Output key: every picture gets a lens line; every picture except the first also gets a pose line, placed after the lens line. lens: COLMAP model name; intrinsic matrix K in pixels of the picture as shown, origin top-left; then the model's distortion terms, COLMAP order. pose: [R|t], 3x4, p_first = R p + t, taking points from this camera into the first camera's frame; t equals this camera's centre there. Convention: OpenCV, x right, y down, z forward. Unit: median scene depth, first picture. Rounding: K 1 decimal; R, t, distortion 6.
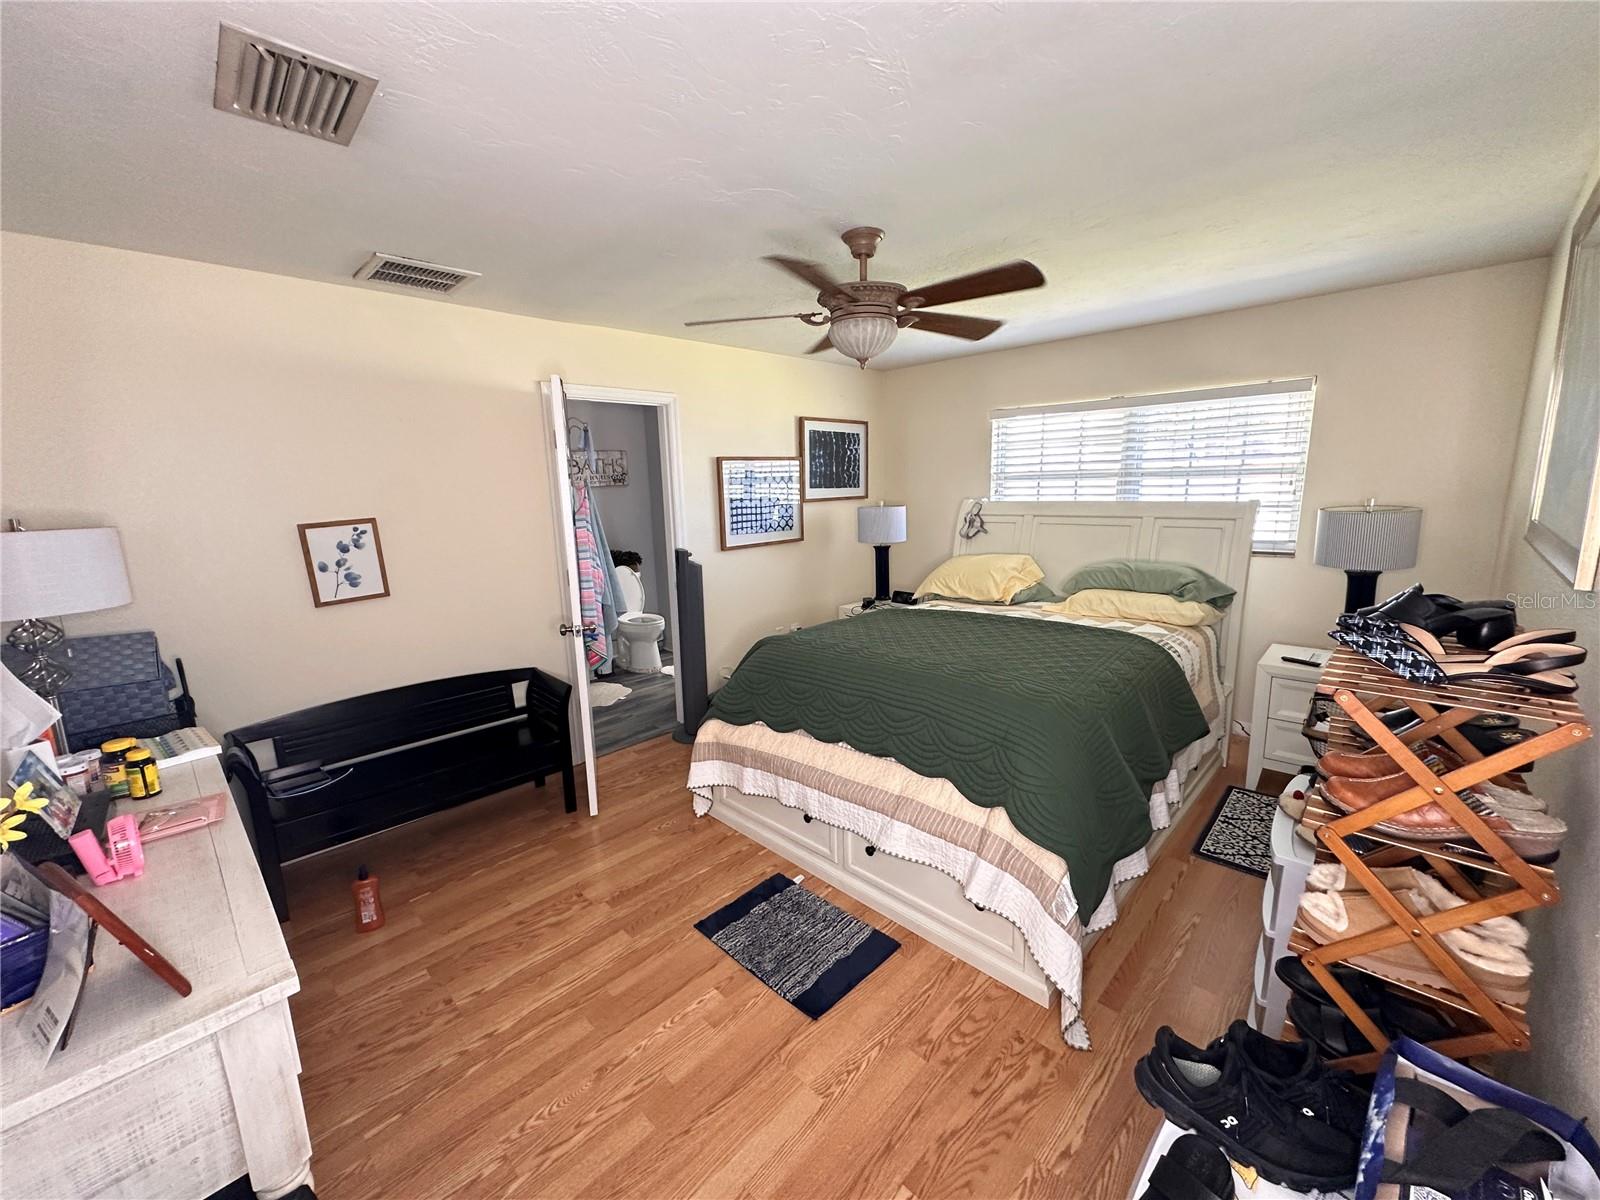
lens RADIAL K [[636.5, 0, 800.1], [0, 636.5, 596.9], [0, 0, 1]] dist [-0.005362, 0.001415]
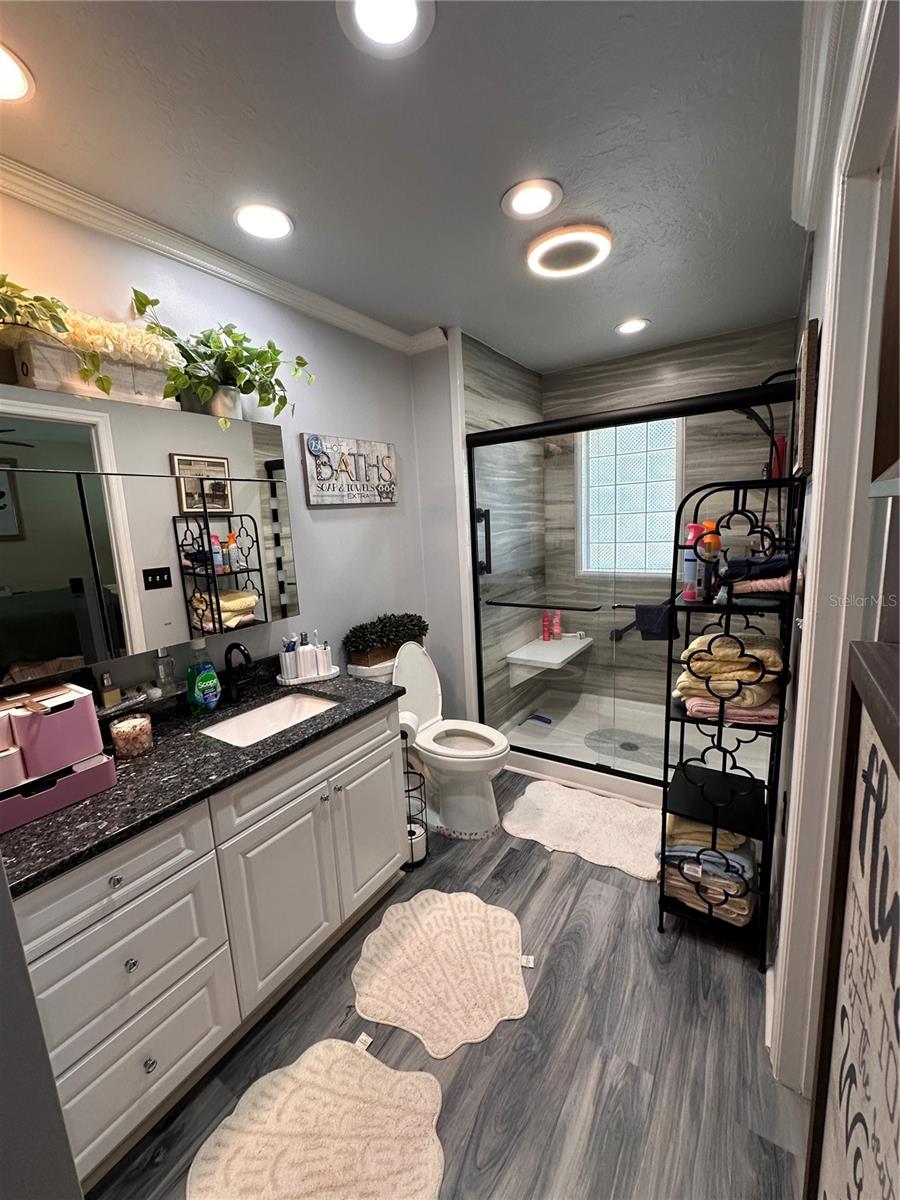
lens RADIAL K [[477.4, 0, 451.4], [0, 477.4, 600.1], [0, 0, 1]] dist [-0.005362, 0.001415]
pose [[0.976752, -0.049594, 0.208559, -0.328166], [0.054116, 0.998406, -0.016028, -0.077444], [-0.207432, 0.026941, 0.977878, 0.572392]]
